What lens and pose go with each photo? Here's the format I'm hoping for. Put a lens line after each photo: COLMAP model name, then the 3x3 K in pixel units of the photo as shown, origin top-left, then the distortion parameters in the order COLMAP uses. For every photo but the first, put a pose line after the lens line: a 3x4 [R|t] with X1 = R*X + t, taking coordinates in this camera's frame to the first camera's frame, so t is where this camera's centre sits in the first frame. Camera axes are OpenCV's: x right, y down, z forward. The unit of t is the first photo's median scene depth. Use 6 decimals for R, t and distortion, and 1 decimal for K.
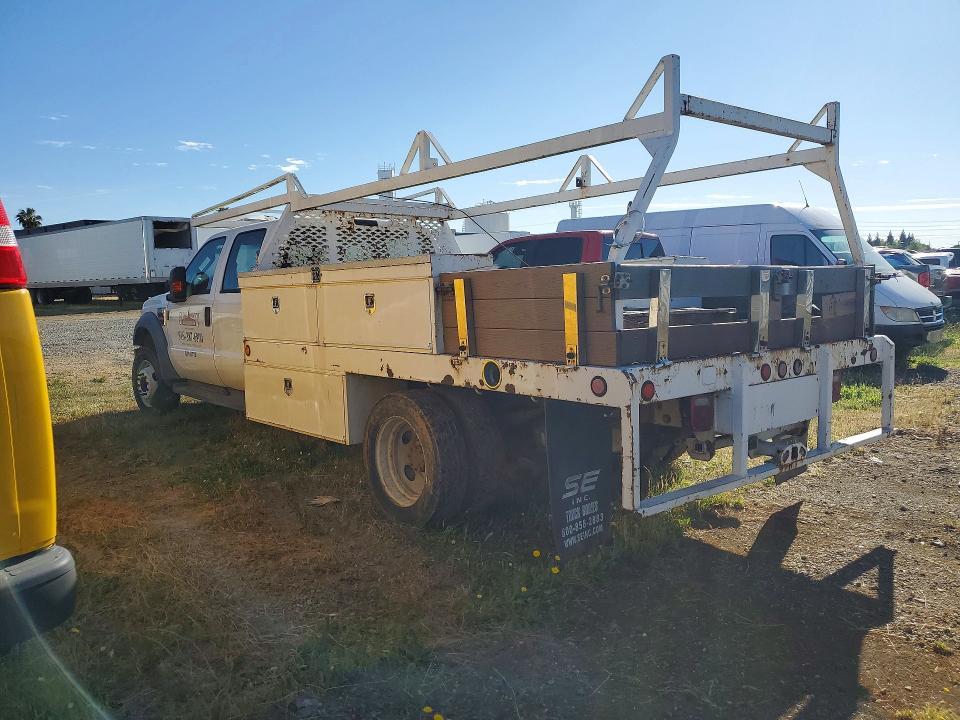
lens RADIAL K [[766.4, 0, 477.2], [0, 766.4, 344.0], [0, 0, 1]] dist [0.033459, 0.001797]
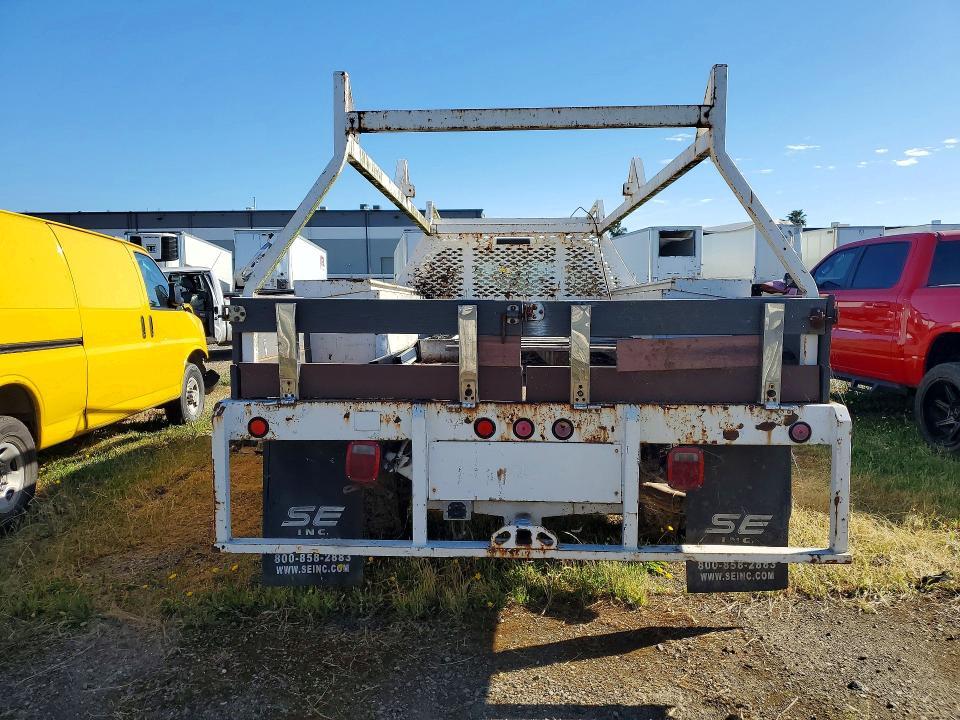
lens RADIAL K [[759.5, 0, 462.6], [0, 759.5, 331.0], [0, 0, 1]] dist [0.016625, -0.006735]
pose [[0.723376, 0.043080, -0.689109, 0.732348], [-0.058005, 0.998315, 0.001521, -0.052979], [0.688013, 0.038872, 0.724656, 0.324648]]
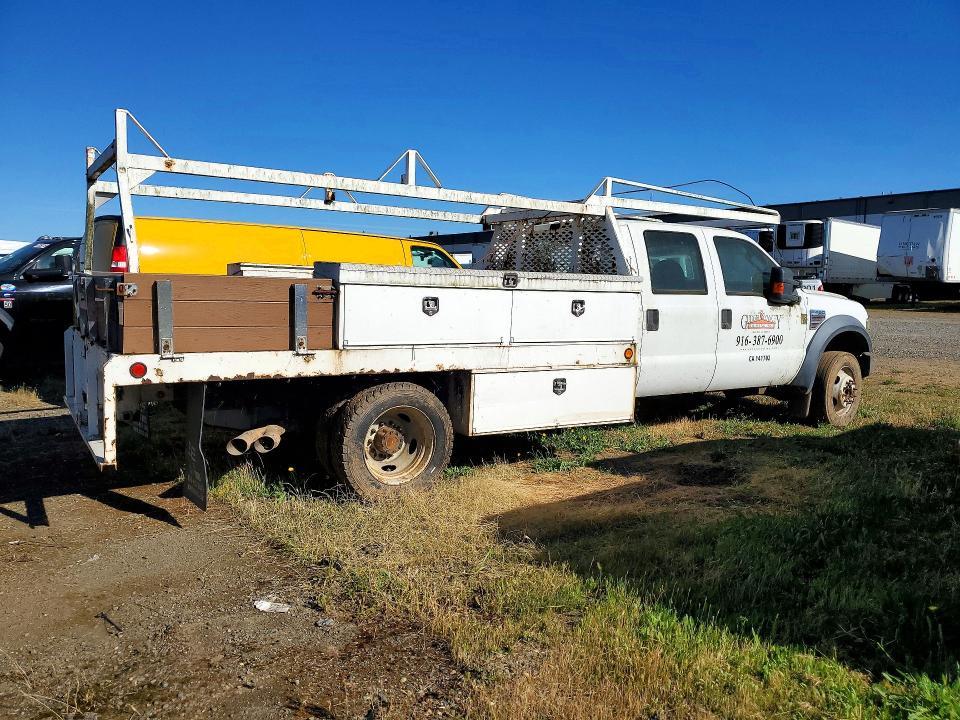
lens RADIAL K [[759.5, 0, 462.6], [0, 759.5, 331.0], [0, 0, 1]] dist [0.016625, -0.006735]
pose [[-0.154118, 0.077834, -0.984982, 1.297589], [-0.085871, 0.992065, 0.091830, -0.145880], [0.984314, 0.098734, -0.146211, 1.497951]]
